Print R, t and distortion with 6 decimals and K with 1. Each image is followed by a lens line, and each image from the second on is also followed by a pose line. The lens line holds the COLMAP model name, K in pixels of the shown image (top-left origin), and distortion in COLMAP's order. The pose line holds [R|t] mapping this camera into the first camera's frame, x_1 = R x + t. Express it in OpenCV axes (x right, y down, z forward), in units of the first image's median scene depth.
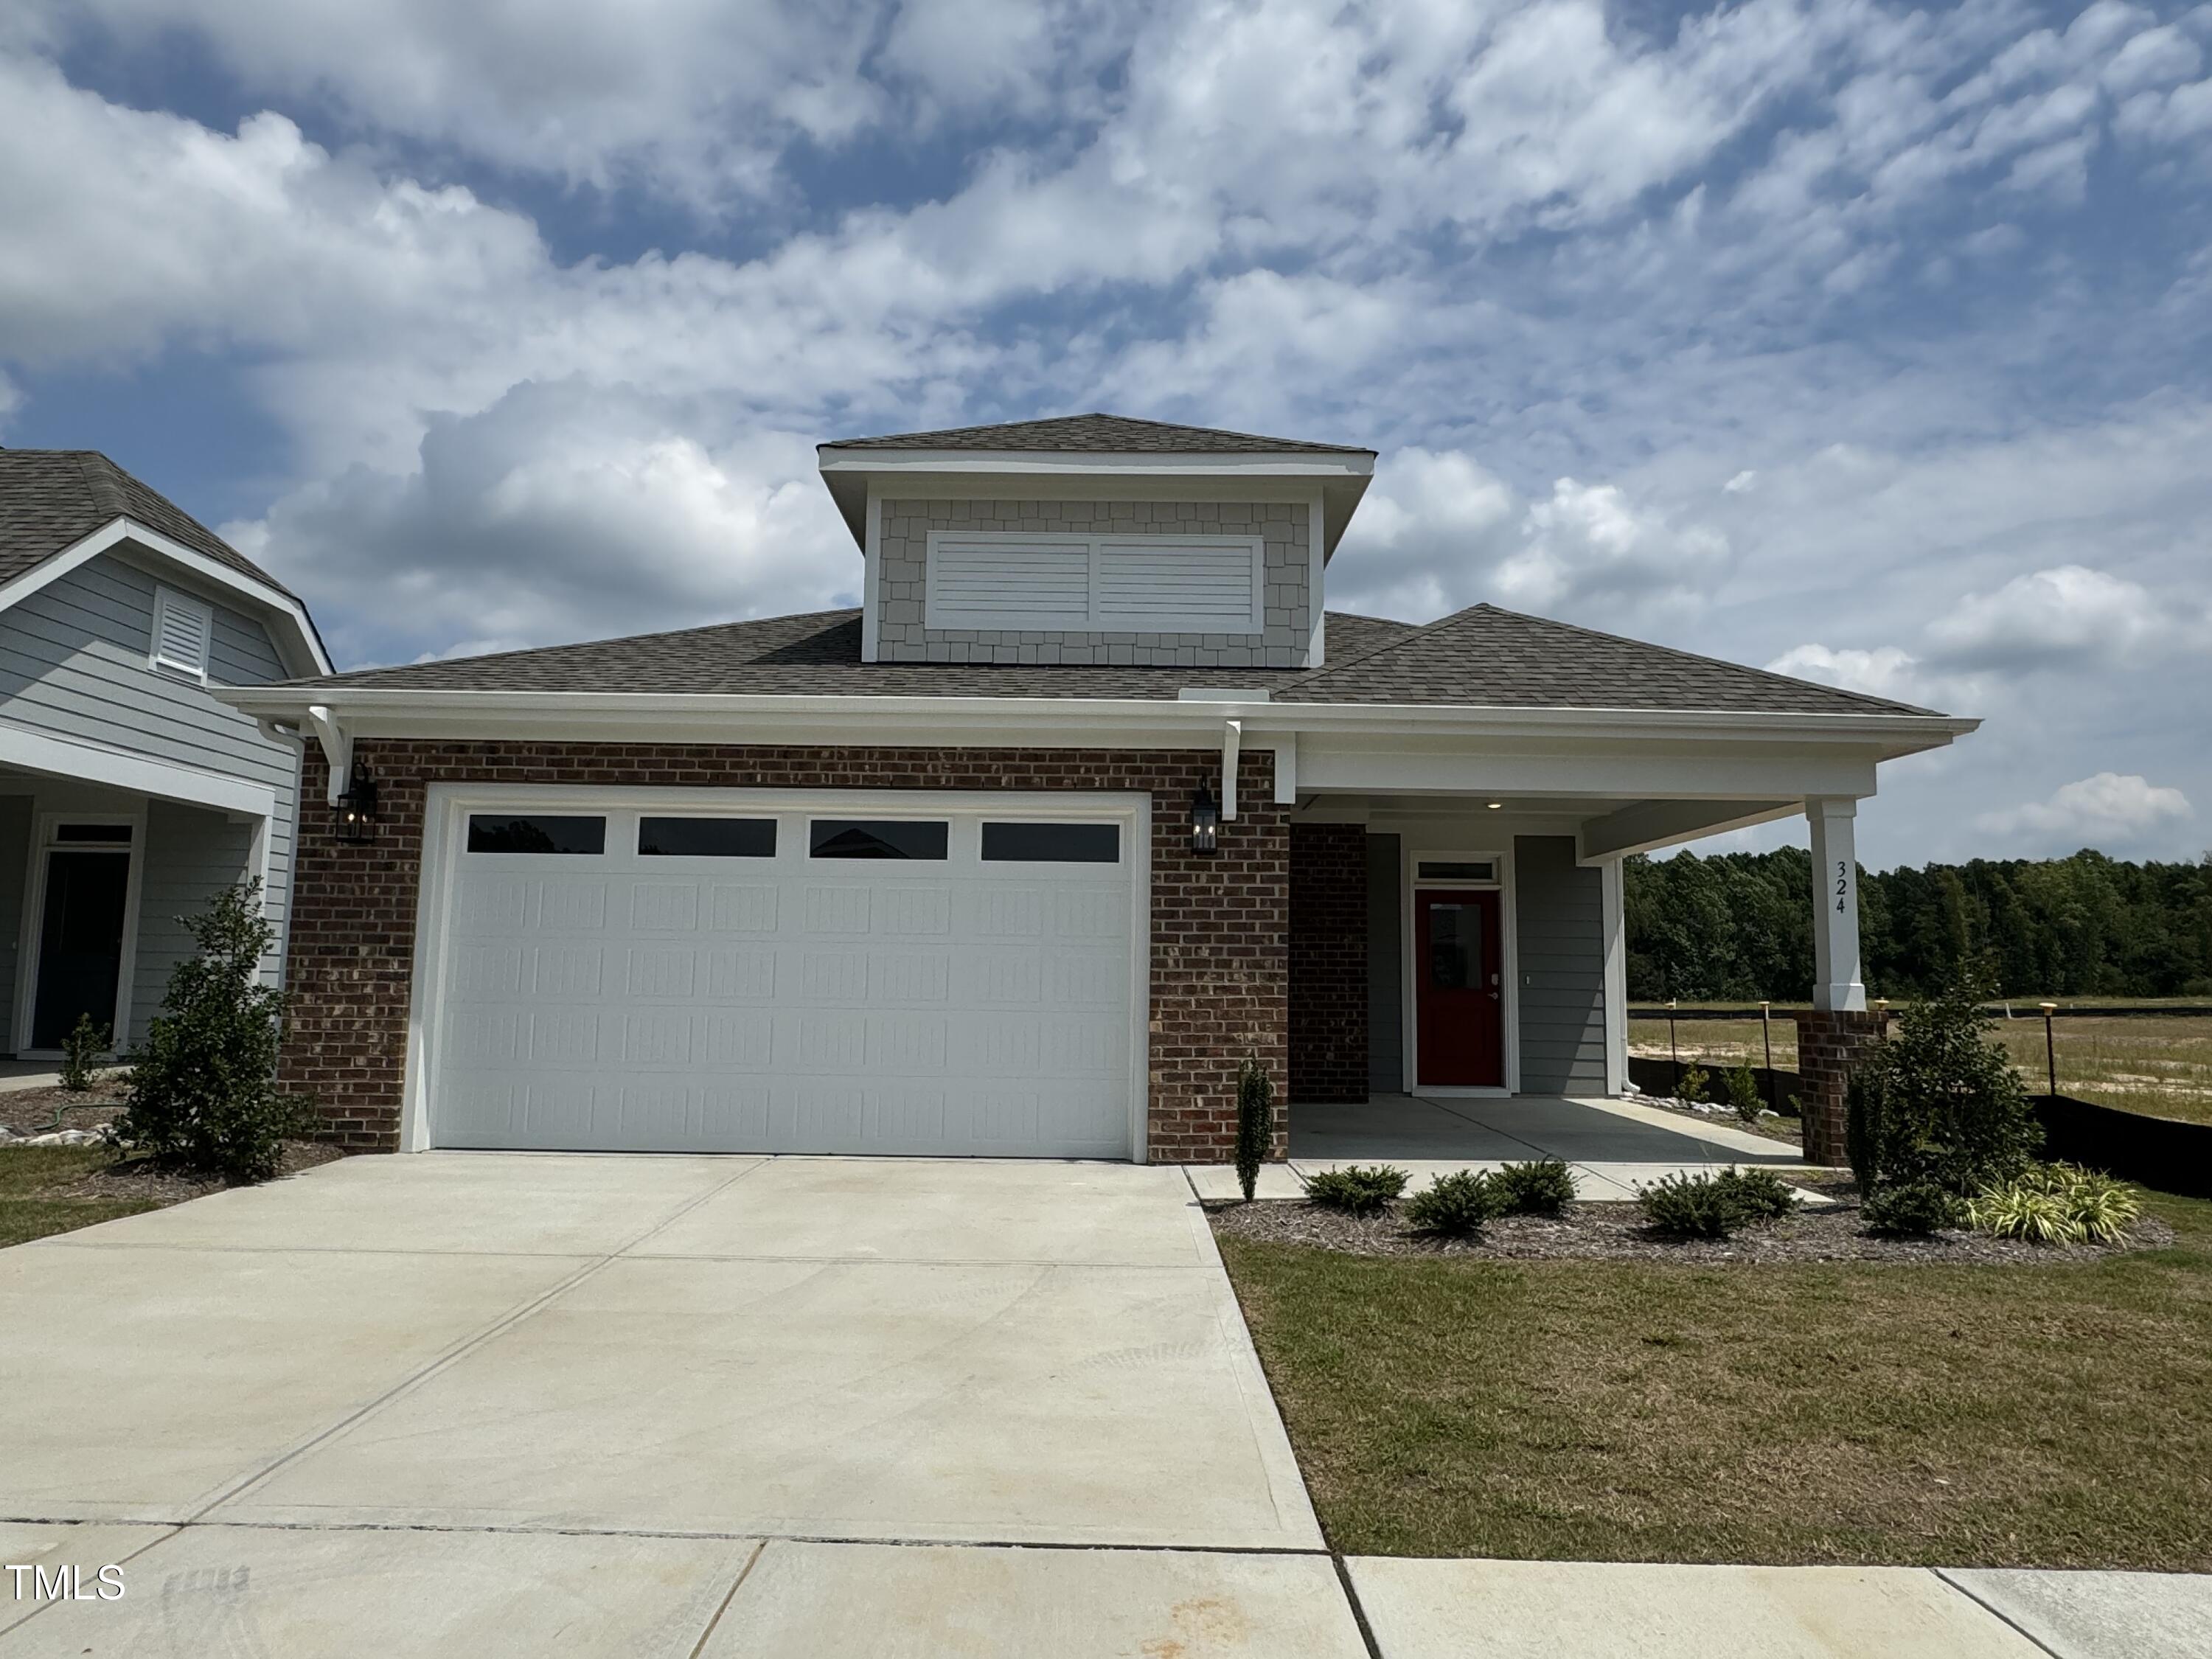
lens RADIAL K [[1347.0, 0, 1104.6], [0, 1347.0, 831.9], [0, 0, 1]] dist [0.000178, -0.000024]
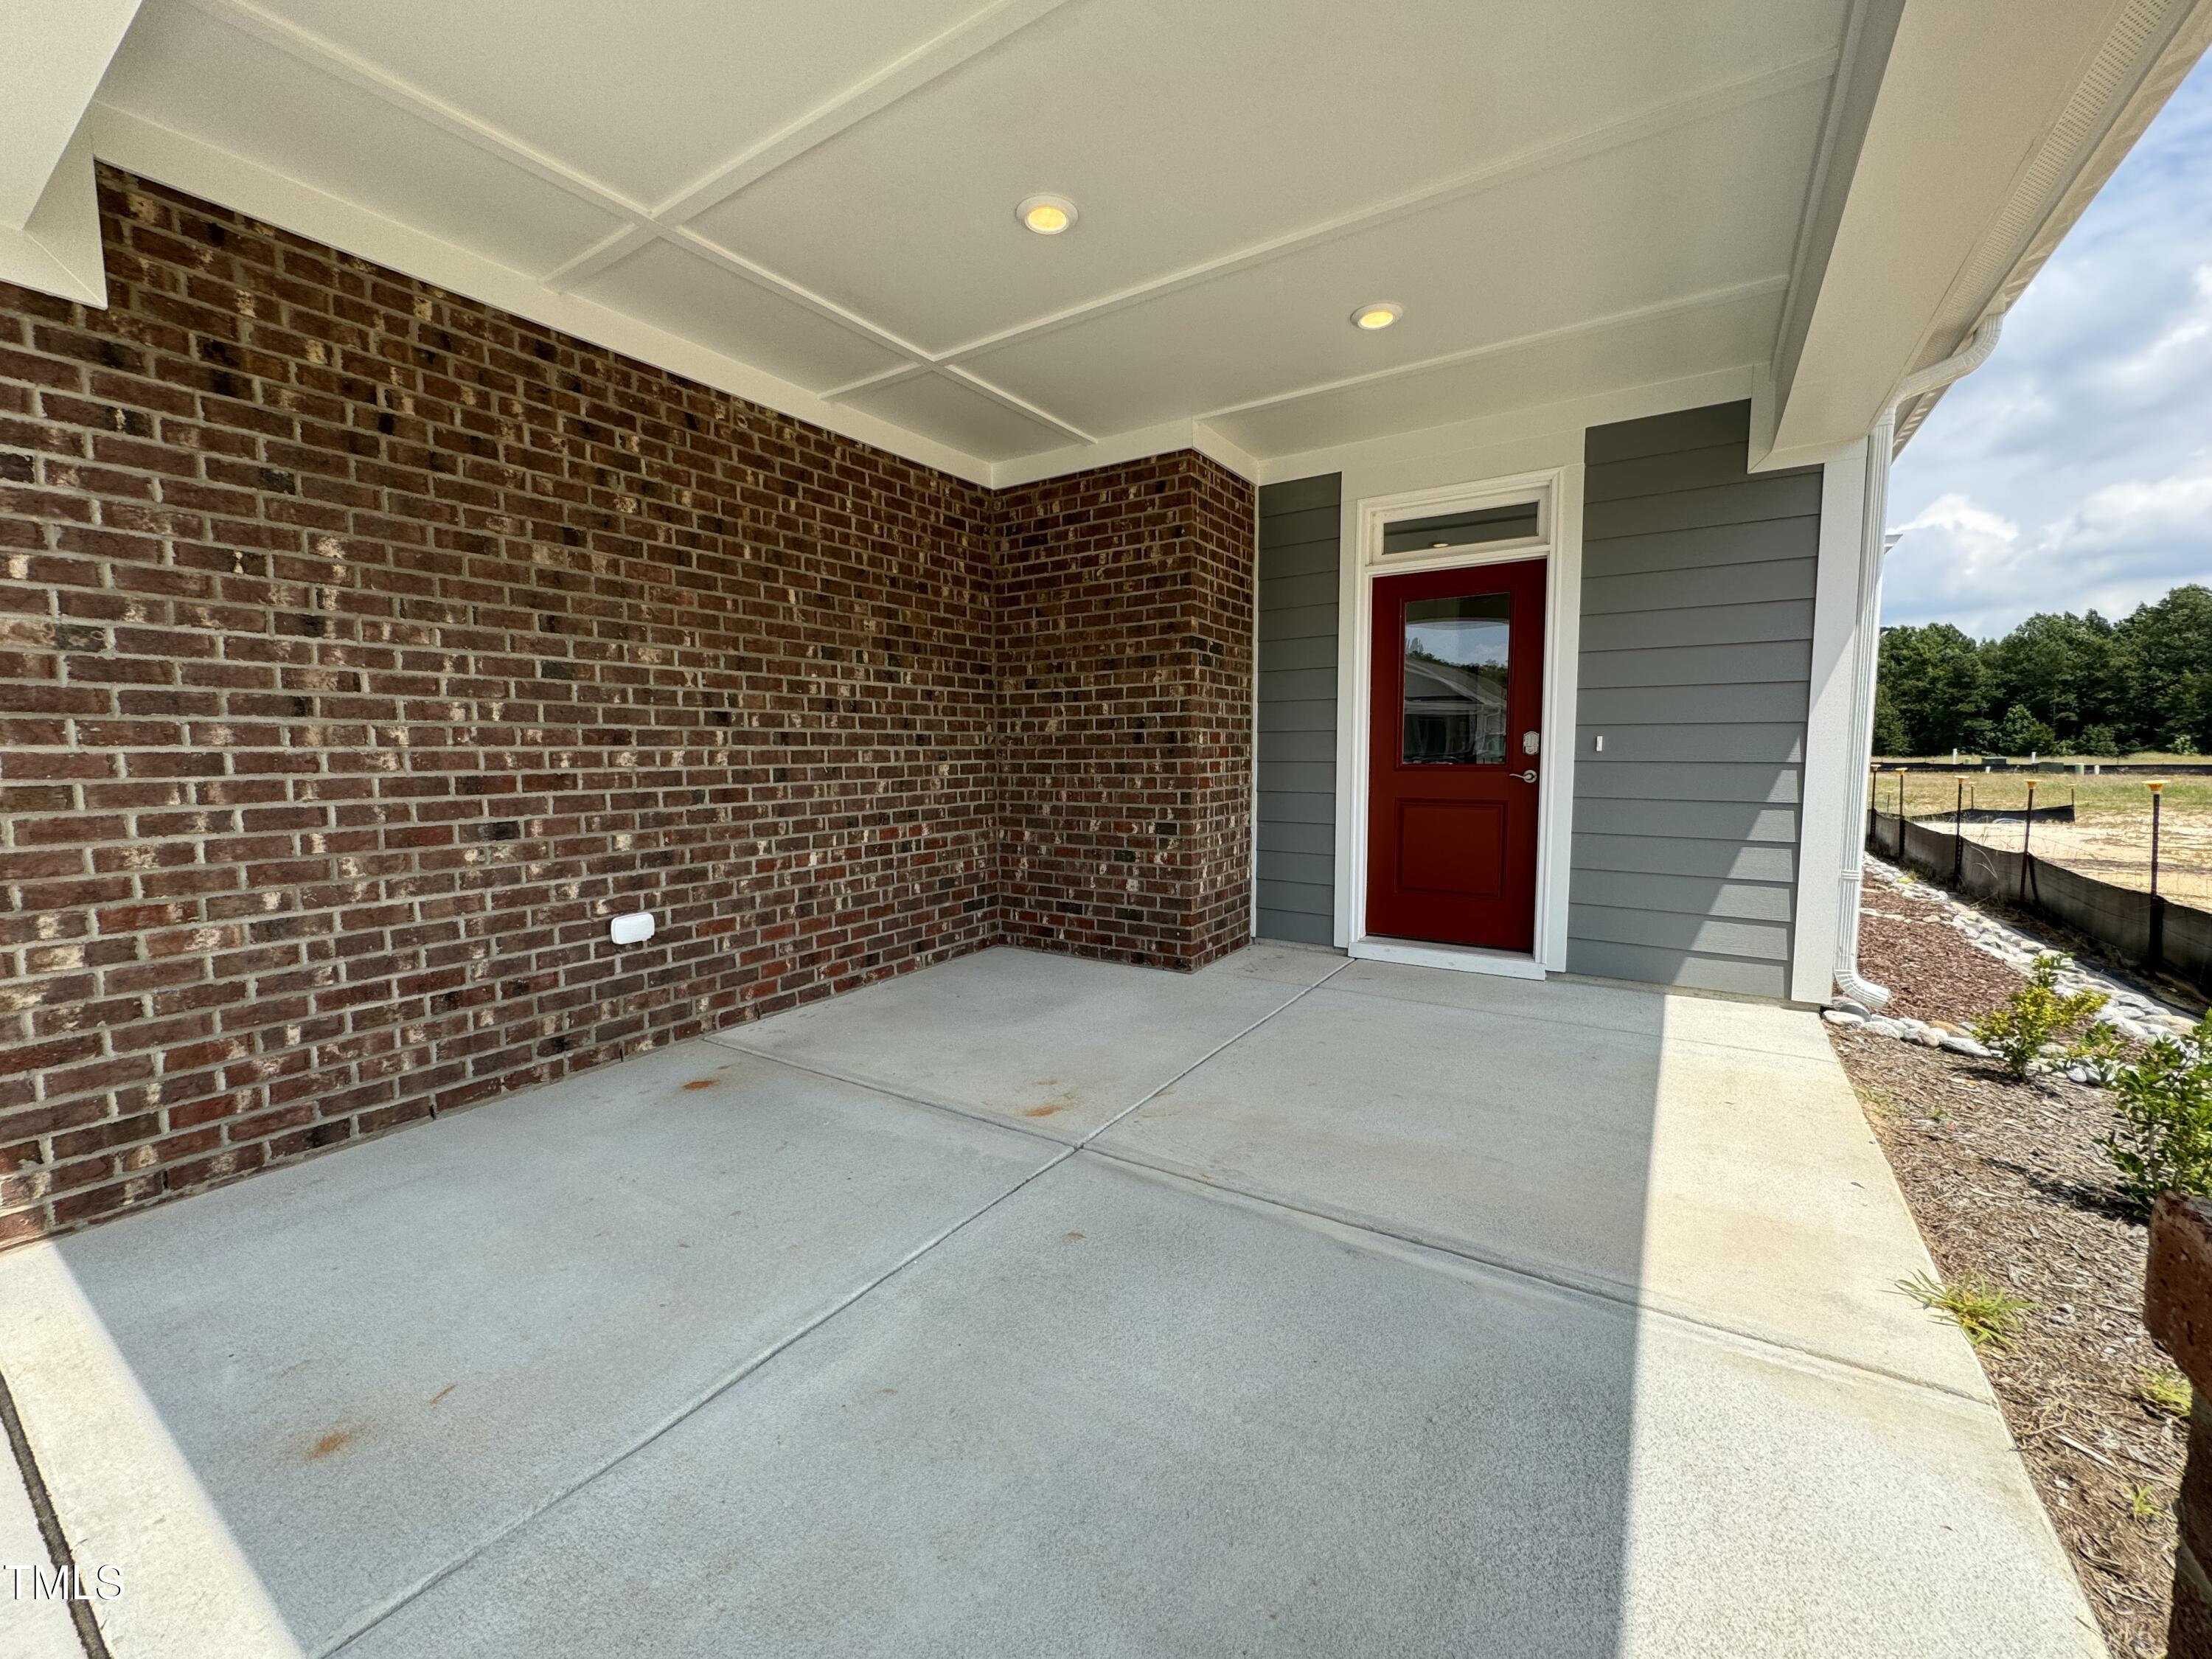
lens RADIAL K [[884.4, 0, 1105.0], [0, 884.4, 829.3], [0, 0, 1]] dist [0.000008, -0.000638]
pose [[0.834598, 0.032369, -0.549907, 0.360461], [0.081542, 0.980015, 0.181443, 0.073385], [0.544790, -0.196272, 0.815280, 0.685673]]
